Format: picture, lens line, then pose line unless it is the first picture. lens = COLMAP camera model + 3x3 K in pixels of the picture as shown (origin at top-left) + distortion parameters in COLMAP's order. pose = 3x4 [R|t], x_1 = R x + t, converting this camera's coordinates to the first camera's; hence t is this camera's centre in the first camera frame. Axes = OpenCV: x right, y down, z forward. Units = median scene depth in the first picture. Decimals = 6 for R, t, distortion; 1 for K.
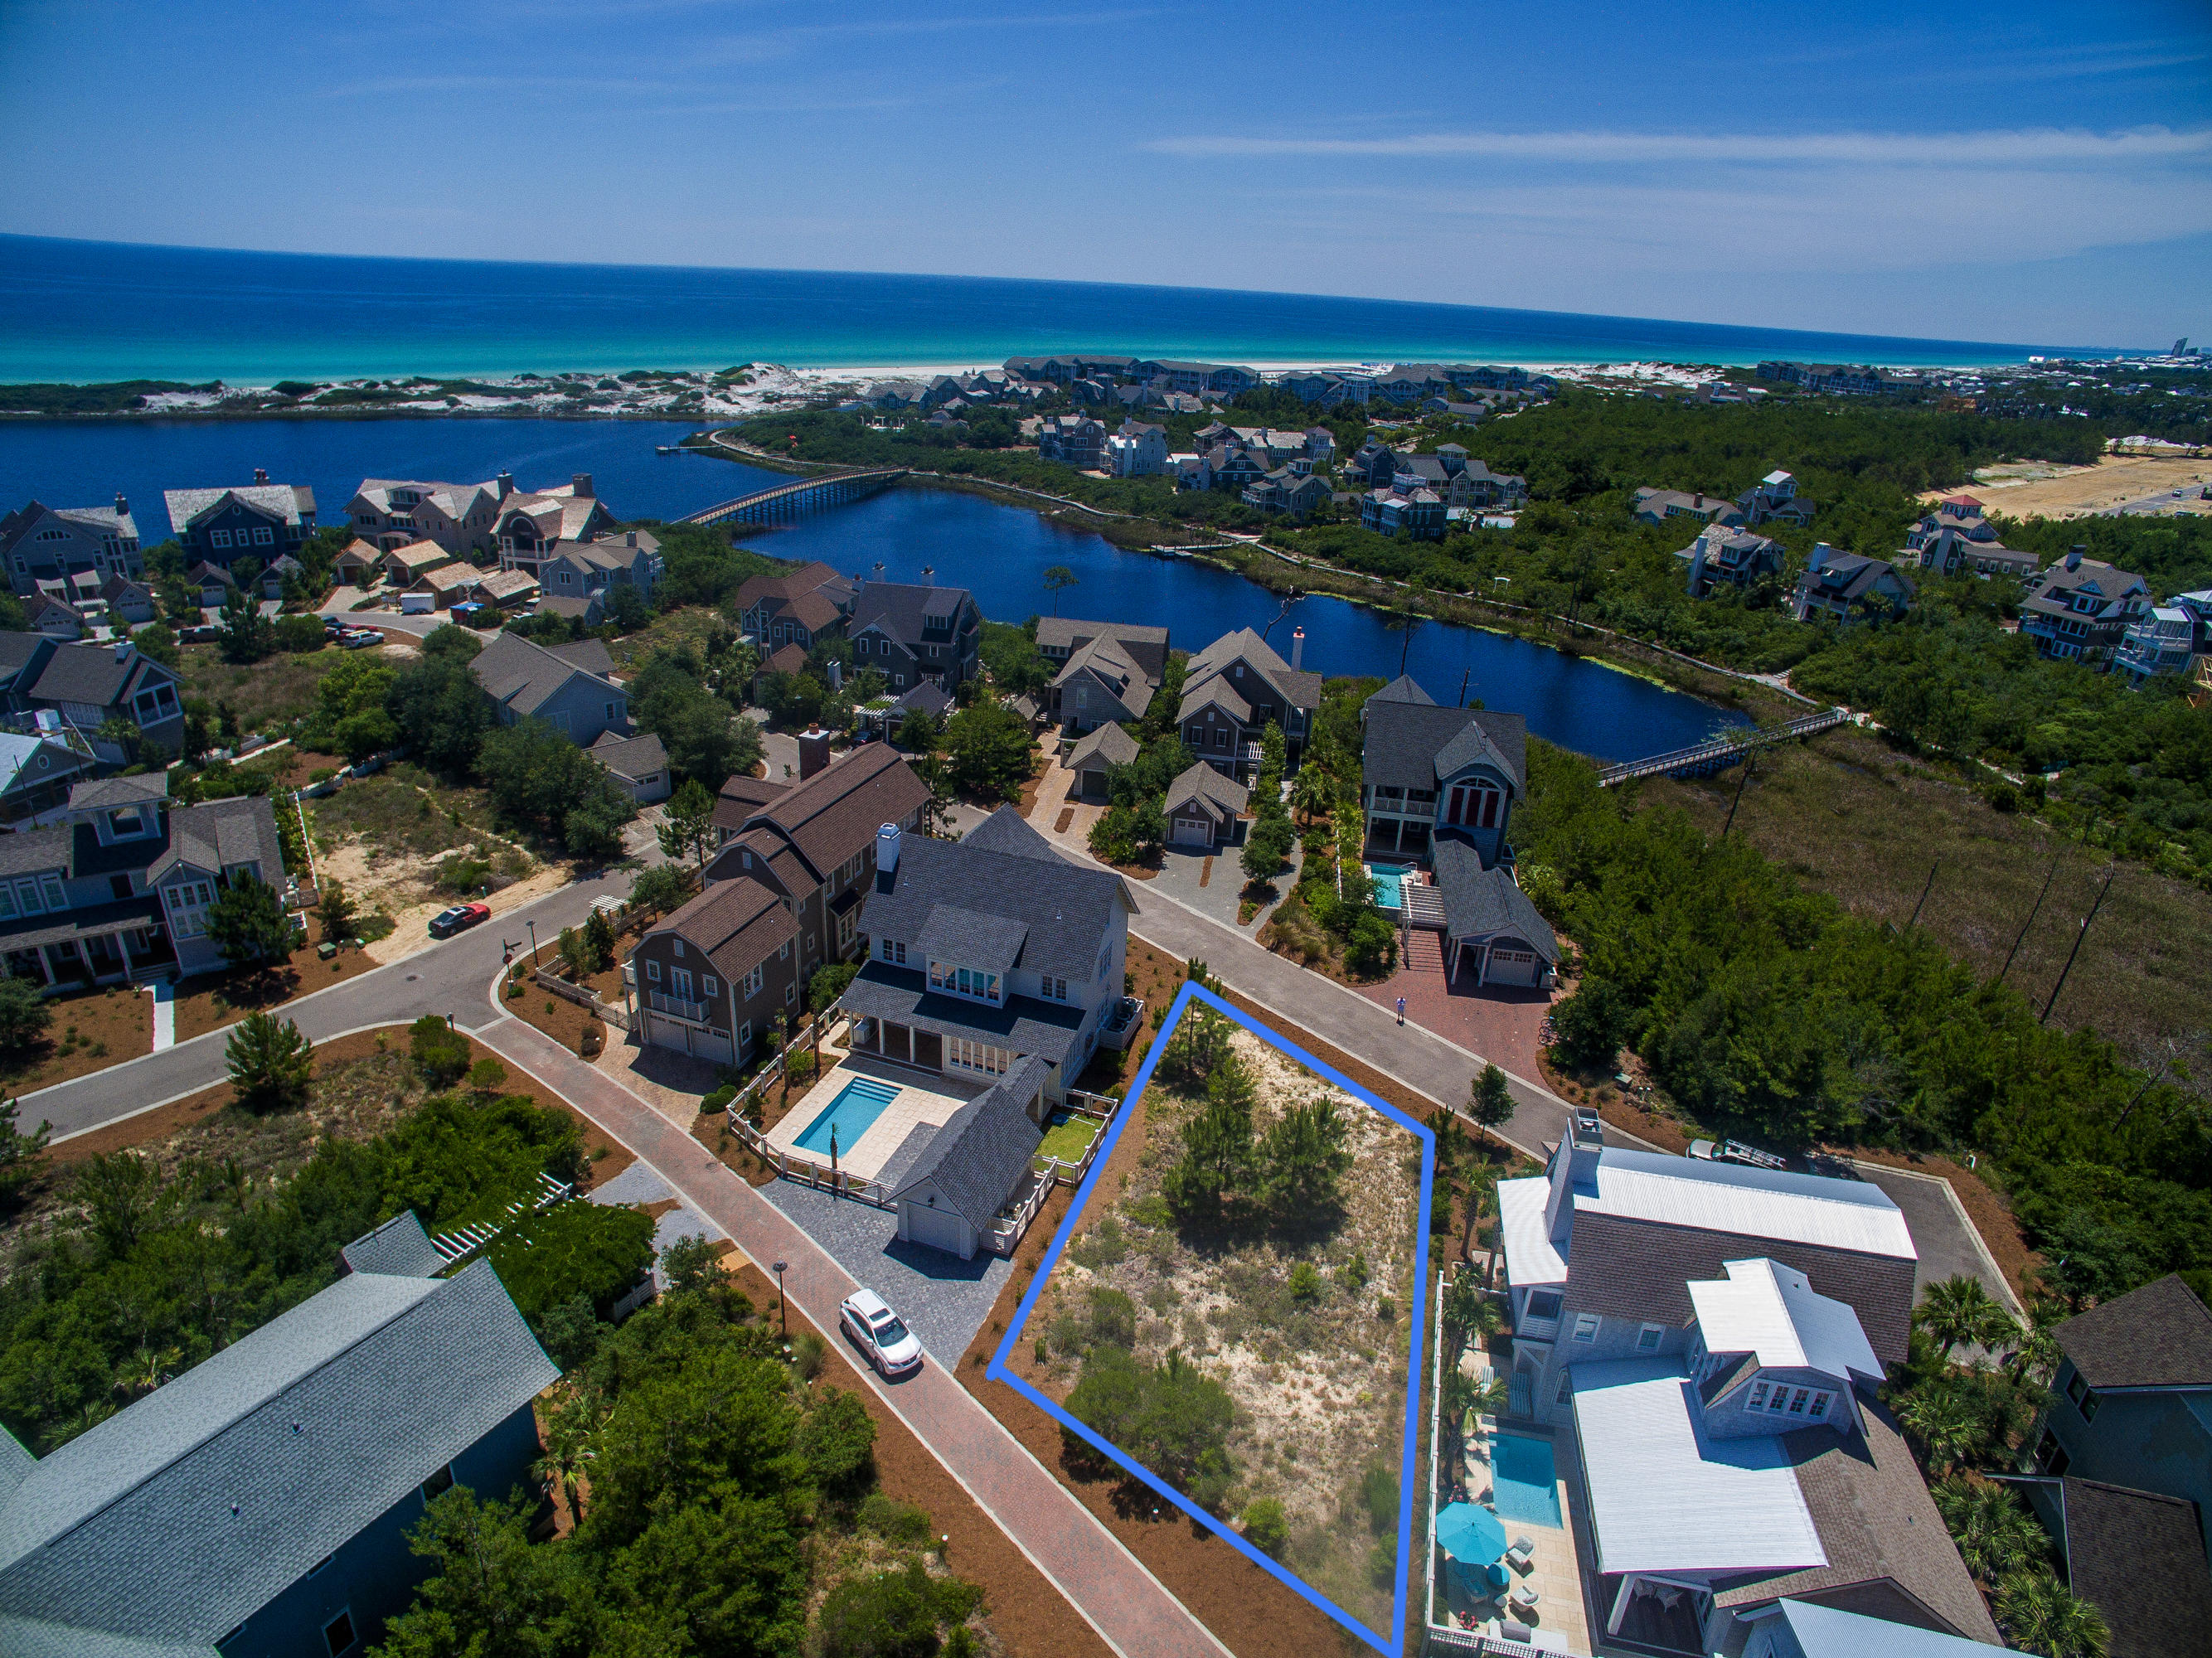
lens RADIAL K [[1287.1, 0, 1094.5], [0, 1287.1, 835.1], [0, 0, 1]] dist [-0.125784, 0.091028]
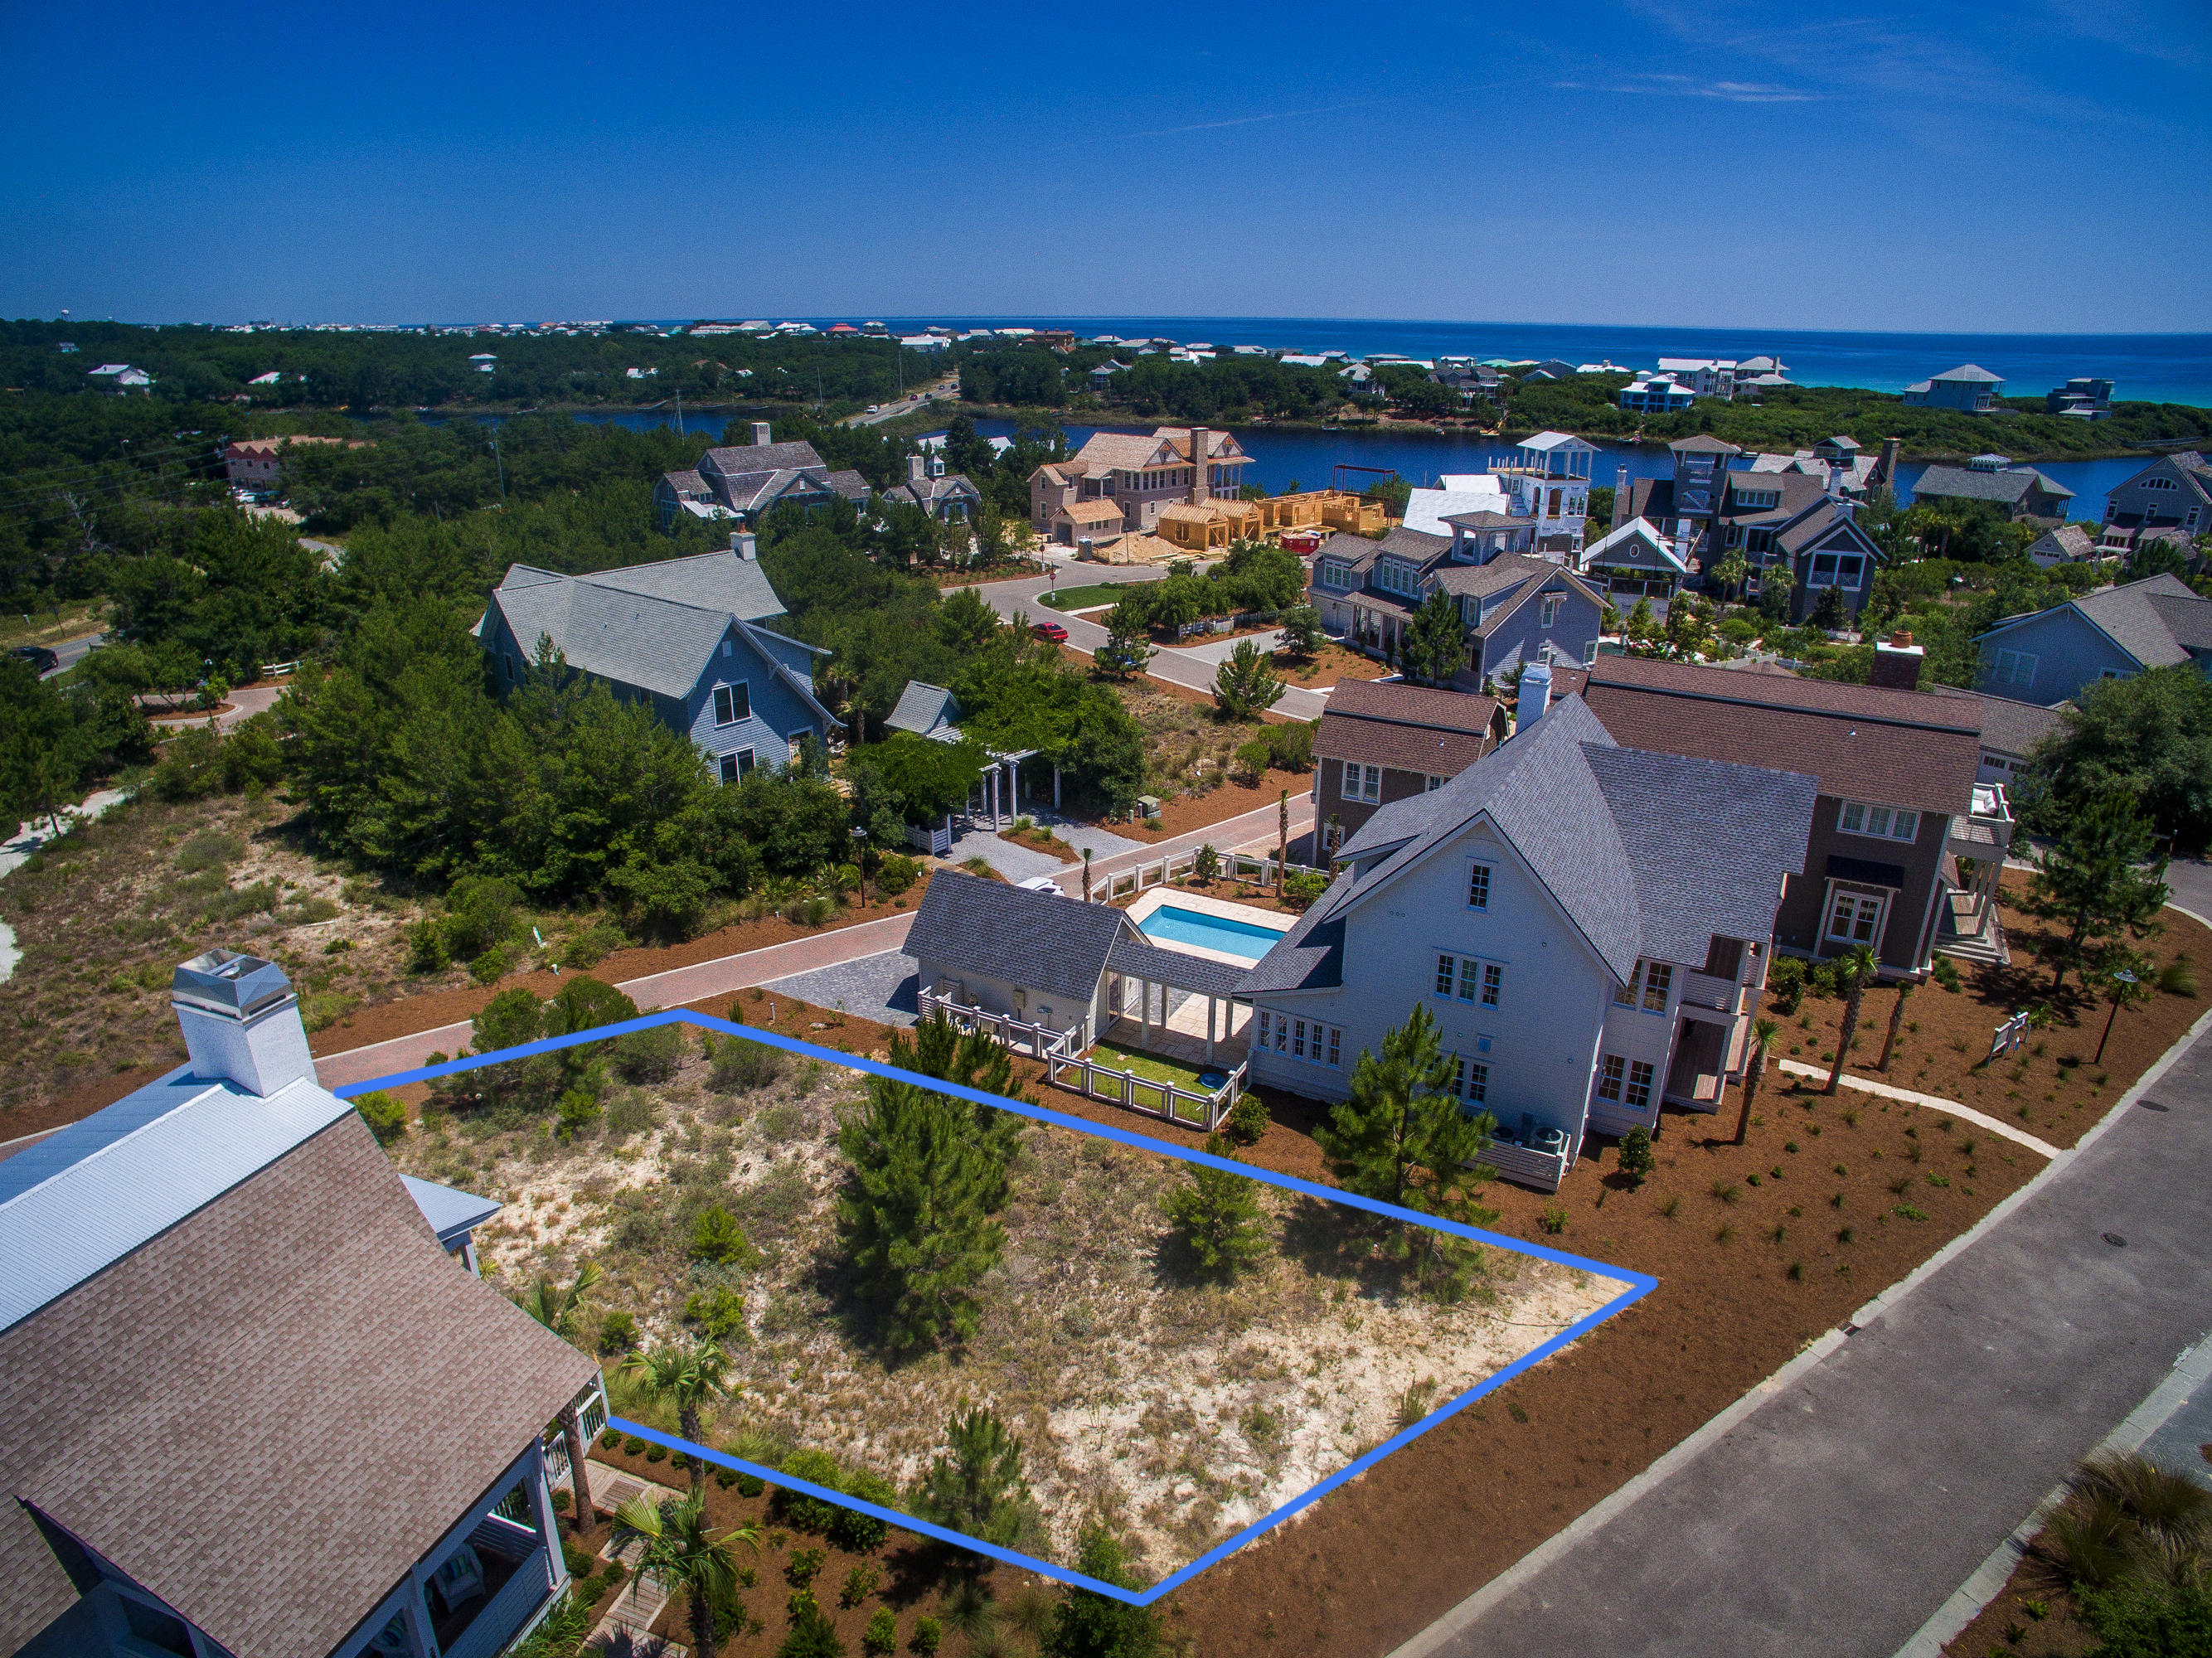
lens RADIAL K [[1346.1, 0, 1098.6], [0, 1346.1, 827.4], [0, 0, 1]] dist [-0.126207, 0.091649]
pose [[-0.149924, 0.313255, -0.937760, 0.103236], [-0.411353, 0.842727, 0.347274, -0.015446], [0.899061, 0.437815, 0.002513, 0.167760]]
